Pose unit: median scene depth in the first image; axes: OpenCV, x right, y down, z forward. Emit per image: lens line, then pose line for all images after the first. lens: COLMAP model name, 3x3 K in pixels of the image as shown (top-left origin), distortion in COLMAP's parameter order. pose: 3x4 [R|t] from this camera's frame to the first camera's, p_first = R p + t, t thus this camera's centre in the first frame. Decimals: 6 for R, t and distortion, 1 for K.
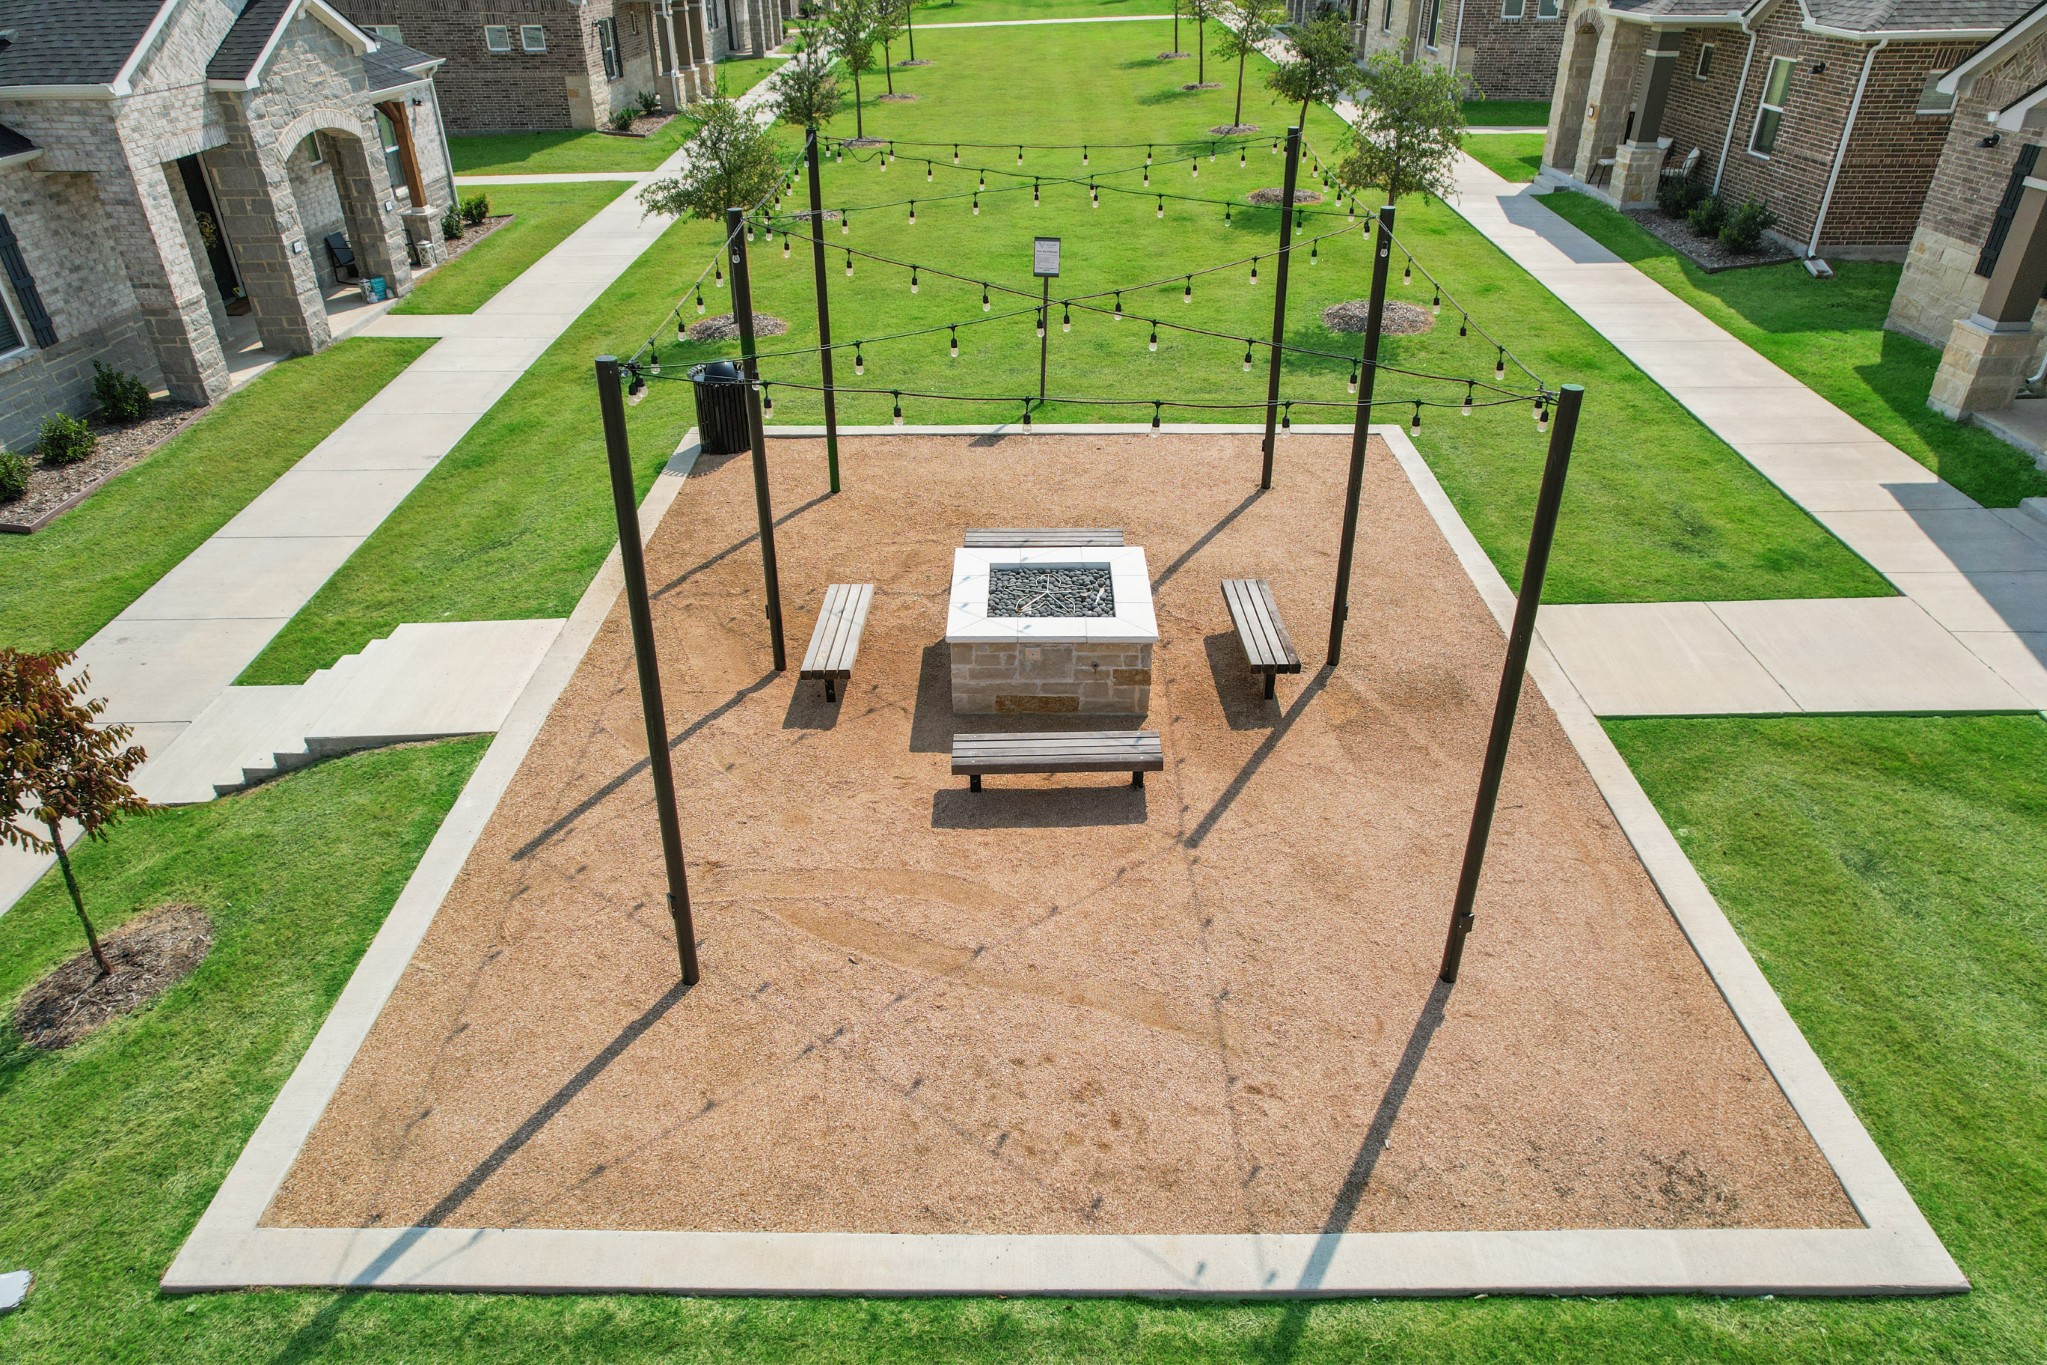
lens RADIAL K [[1299.2, 0, 1023.5], [0, 1299.2, 682.5], [0, 0, 1]] dist [-0.080091, 0.069810]
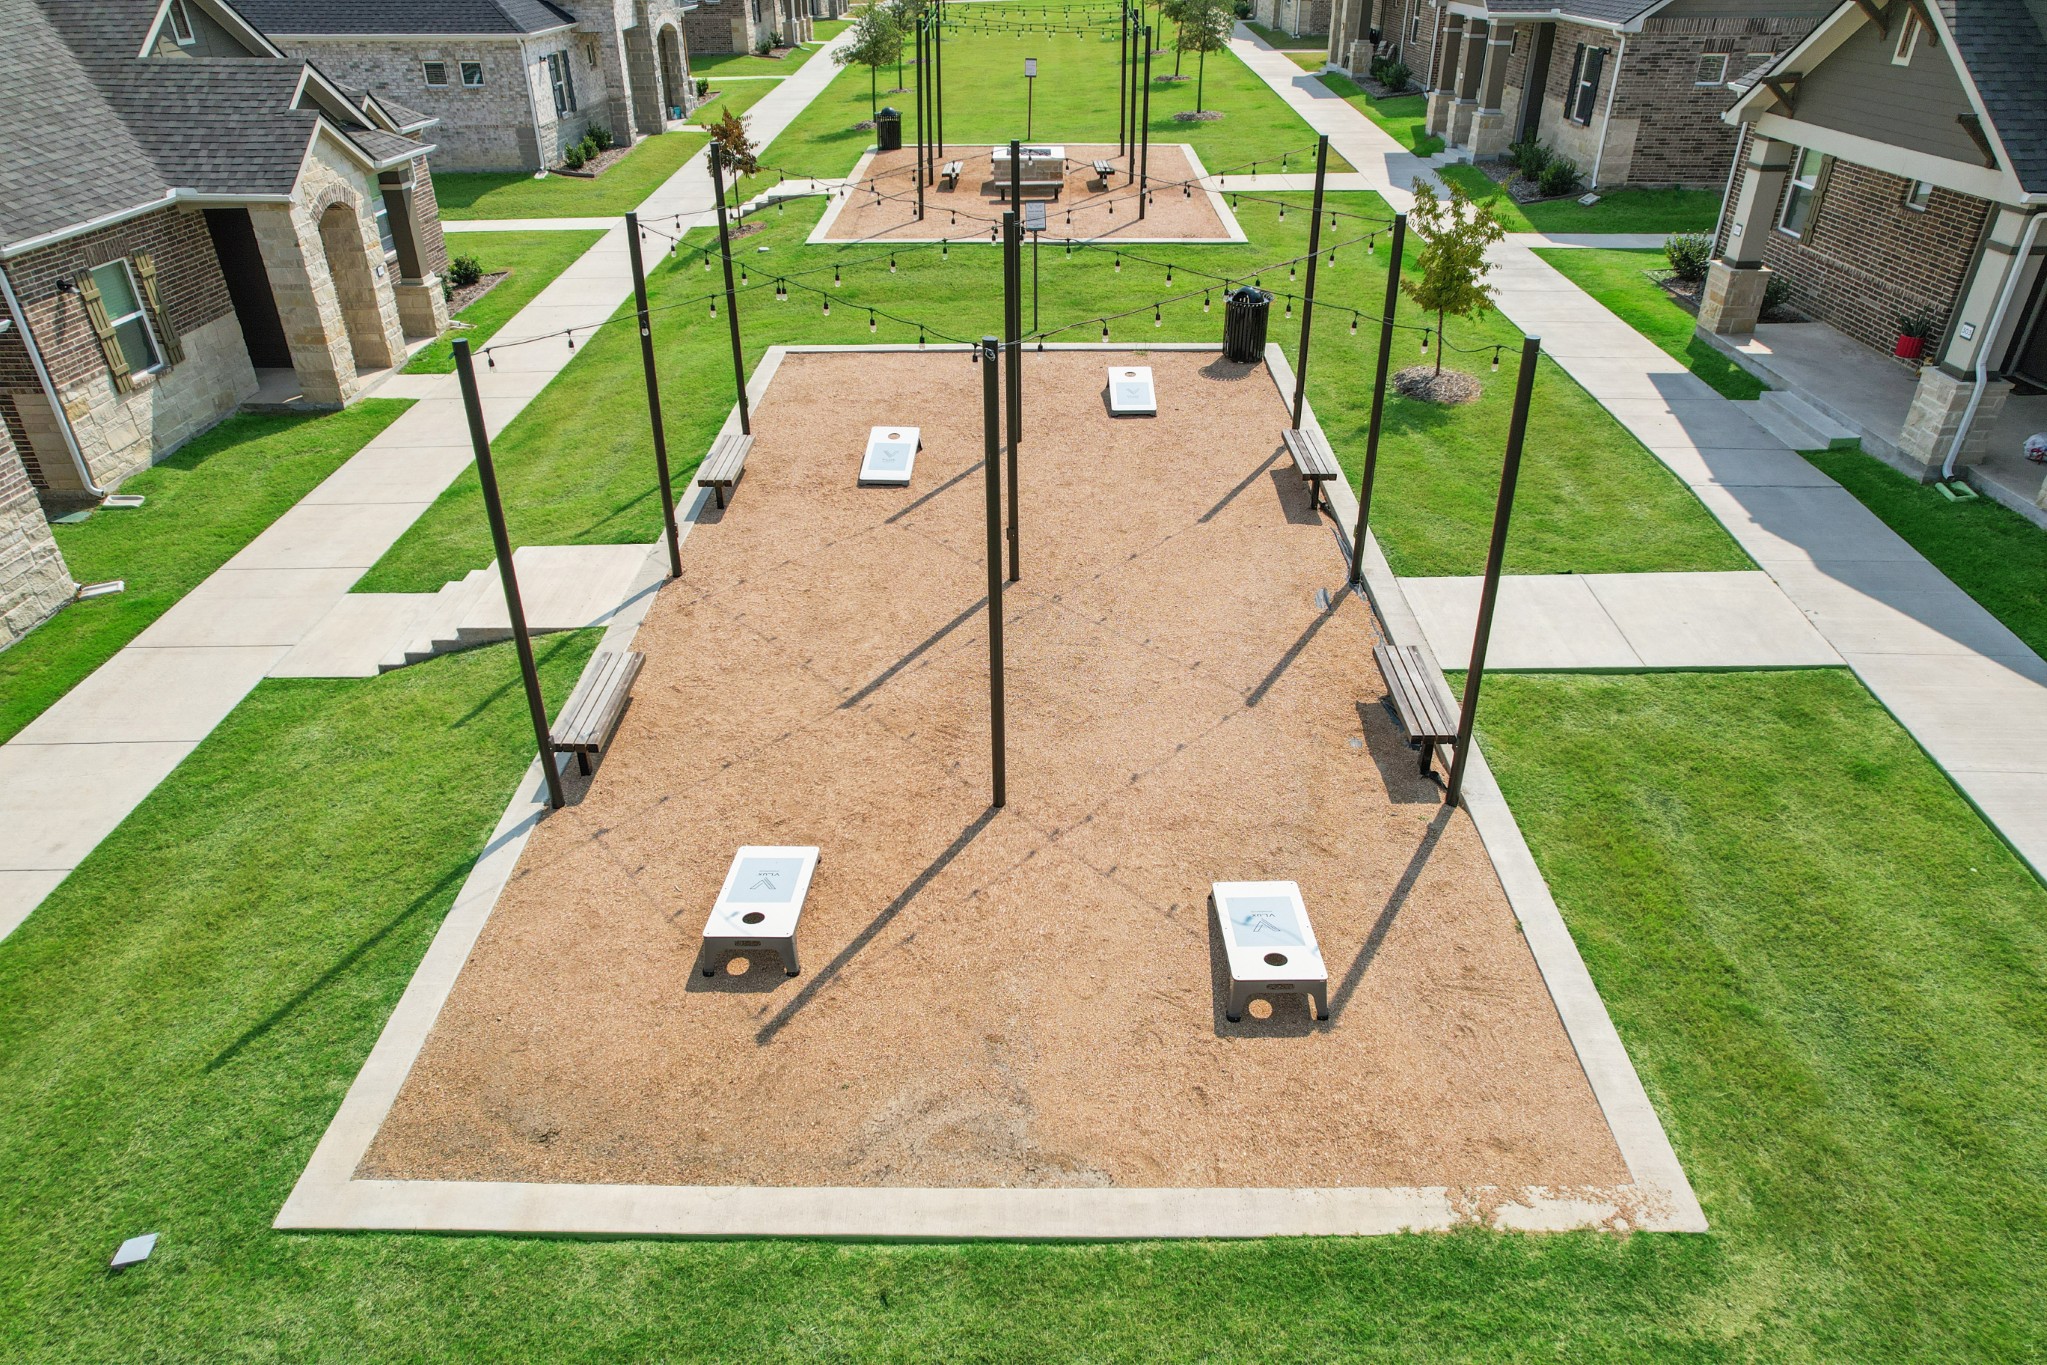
lens RADIAL K [[1299.2, 0, 1023.5], [0, 1299.2, 682.5], [0, 0, 1]] dist [-0.080091, 0.069810]
pose [[1.000000, -0.000588, -0.000728, 0.005051], [0.000586, 0.999995, -0.003144, 0.542379], [0.000730, 0.003144, 0.999995, -0.891100]]
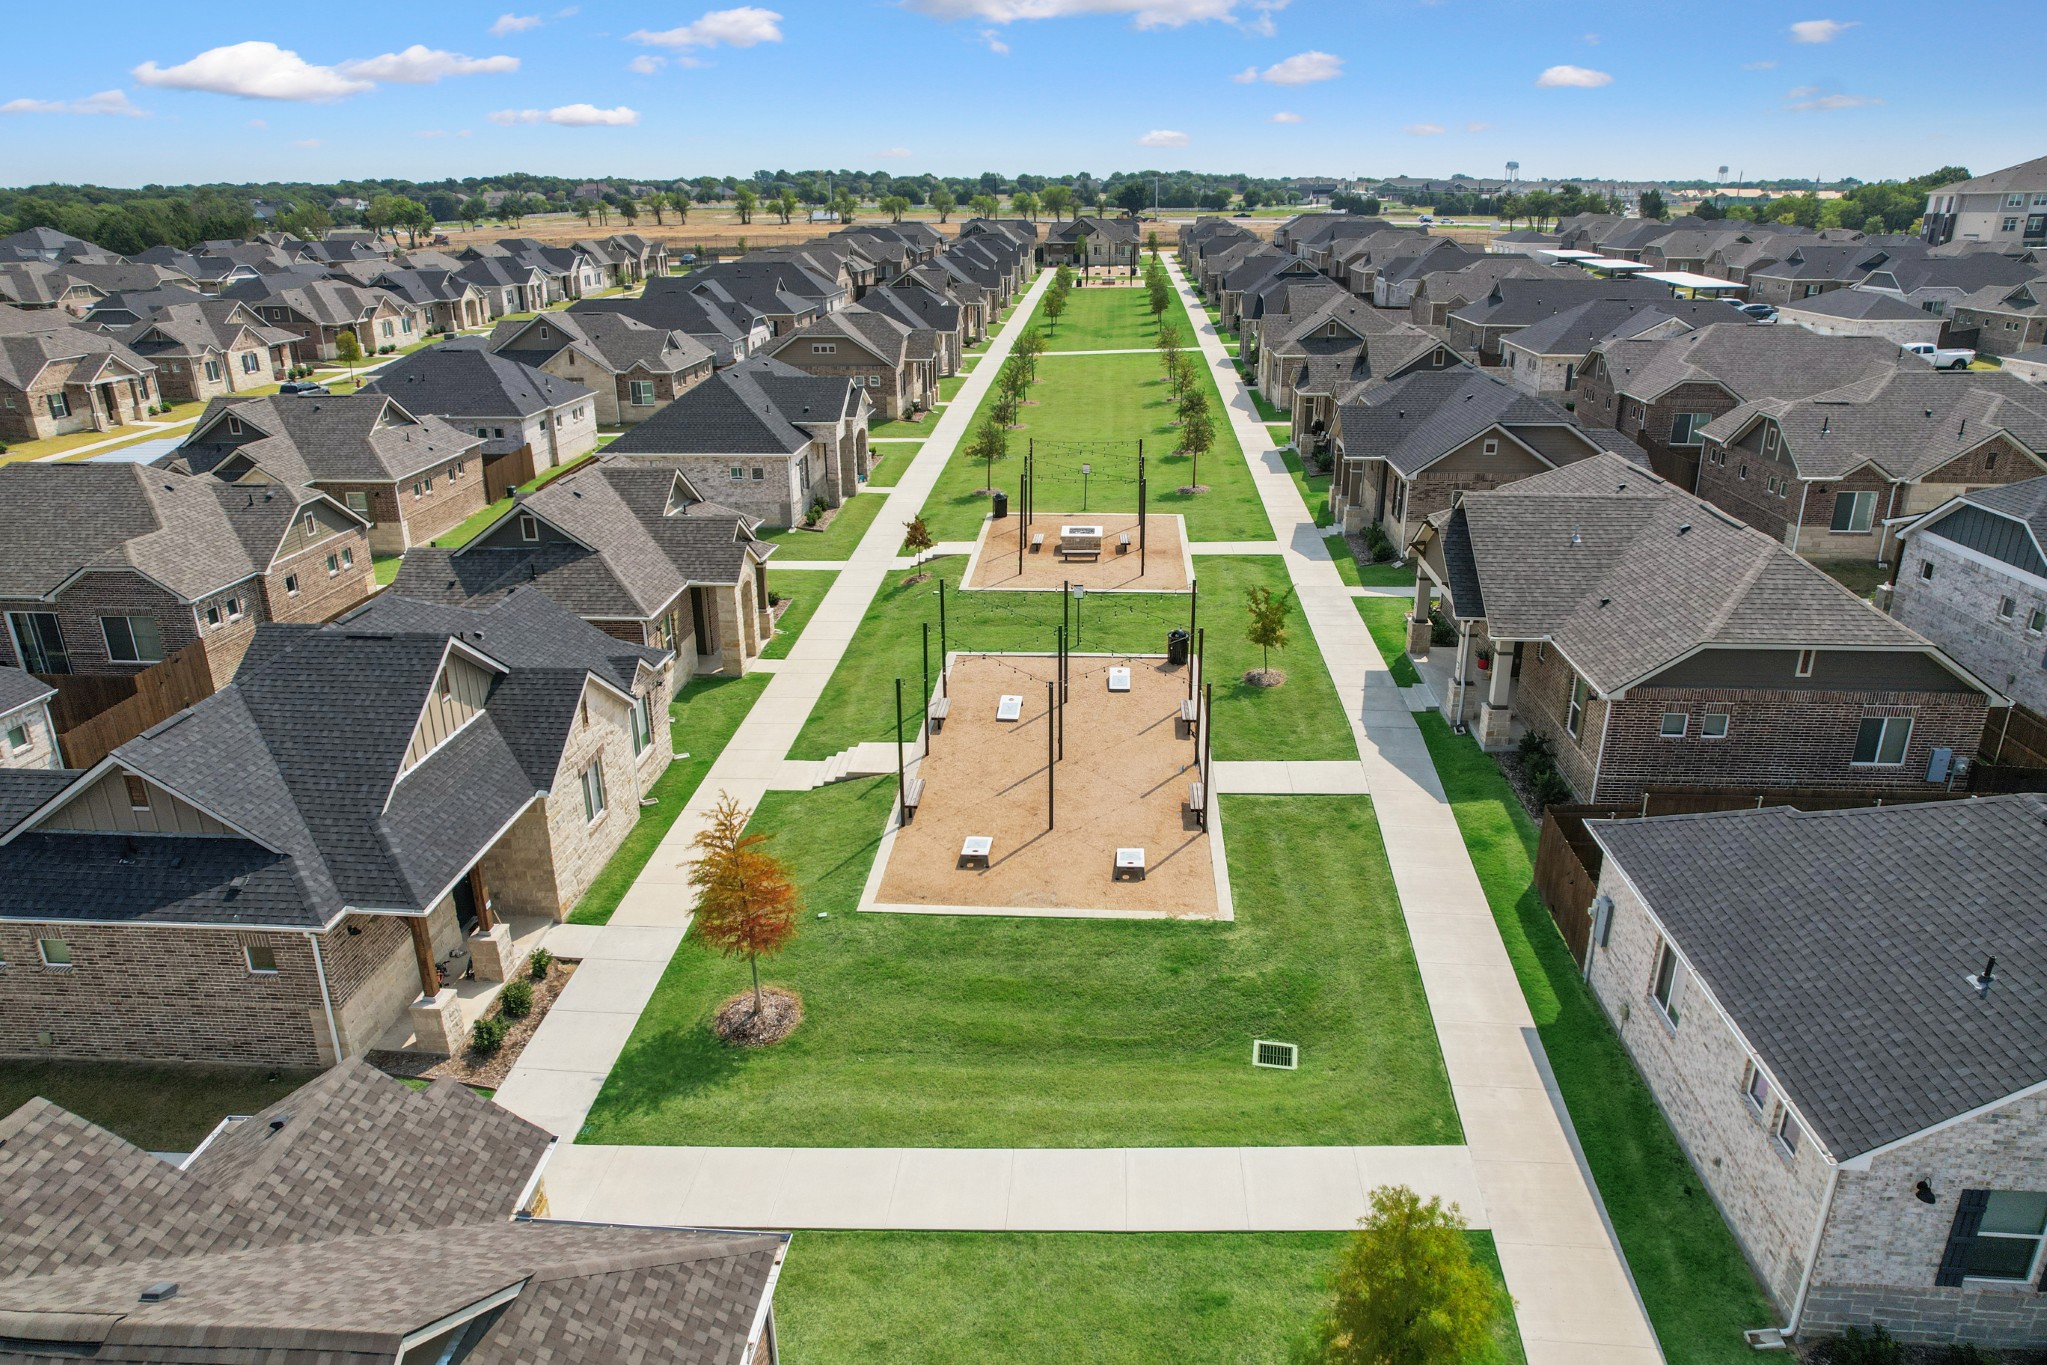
lens RADIAL K [[1326.4, 0, 1023.5], [0, 1326.4, 682.5], [0, 0, 1]] dist [0.001985, 0.000136]
pose [[0.998228, 0.016066, -0.057304, 0.048204], [-0.026027, 0.983765, -0.177566, 0.694106], [0.053520, 0.178743, 0.982439, -1.920858]]
